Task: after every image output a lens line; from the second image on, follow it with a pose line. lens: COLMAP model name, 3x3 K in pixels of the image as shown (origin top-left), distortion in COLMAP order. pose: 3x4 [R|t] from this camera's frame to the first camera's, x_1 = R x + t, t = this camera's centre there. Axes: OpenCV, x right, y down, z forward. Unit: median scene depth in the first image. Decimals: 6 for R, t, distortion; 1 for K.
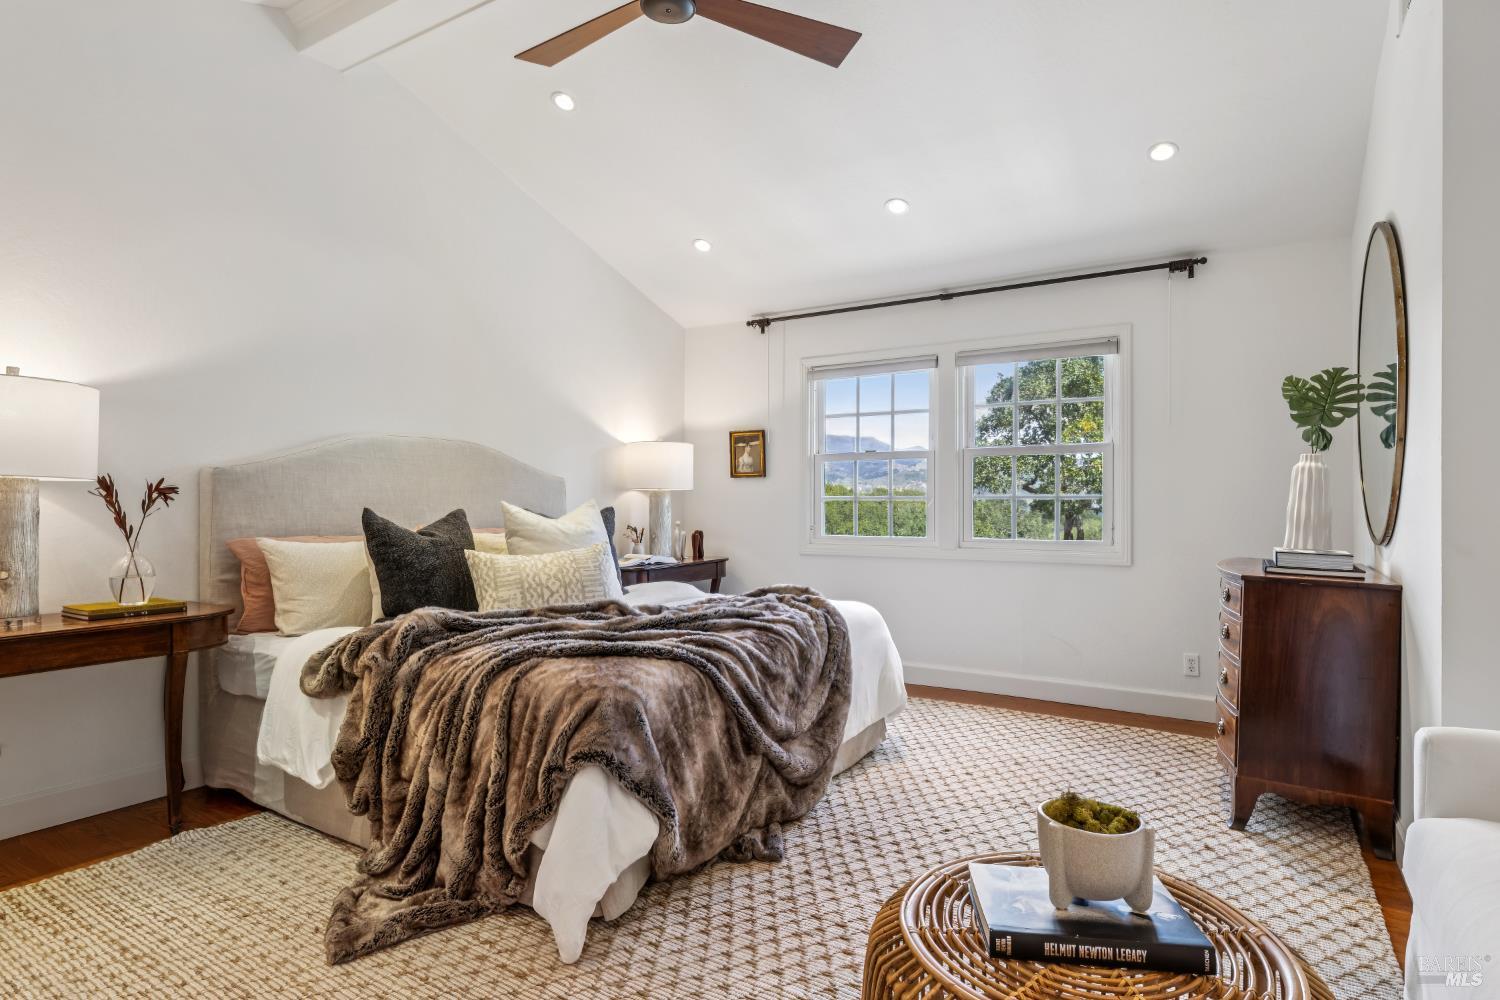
lens RADIAL K [[804.1, 0, 749.0], [0, 804.1, 499.3], [0, 0, 1]] dist [0.006664, -0.001831]
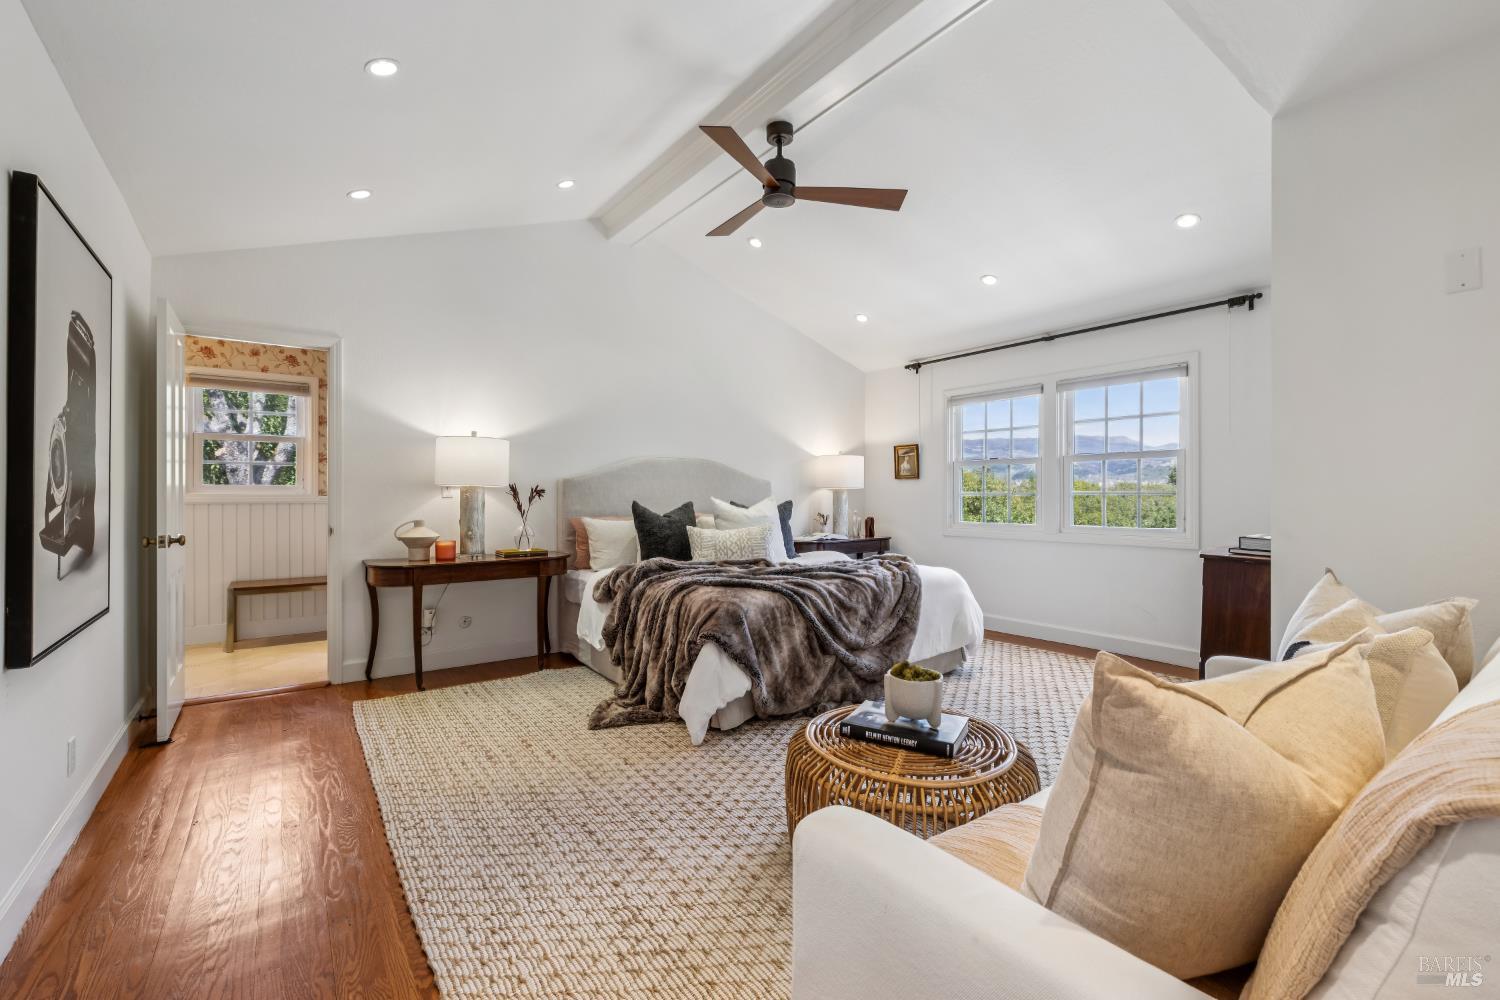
lens RADIAL K [[647.3, 0, 756.2], [0, 647.3, 491.6], [0, 0, 1]] dist [0.002401, 0.000564]
pose [[0.931142, -0.002835, -0.364645, 0.282230], [0.001750, 0.999993, -0.003305, -0.004380], [0.364652, 0.002439, 0.931141, -0.214438]]
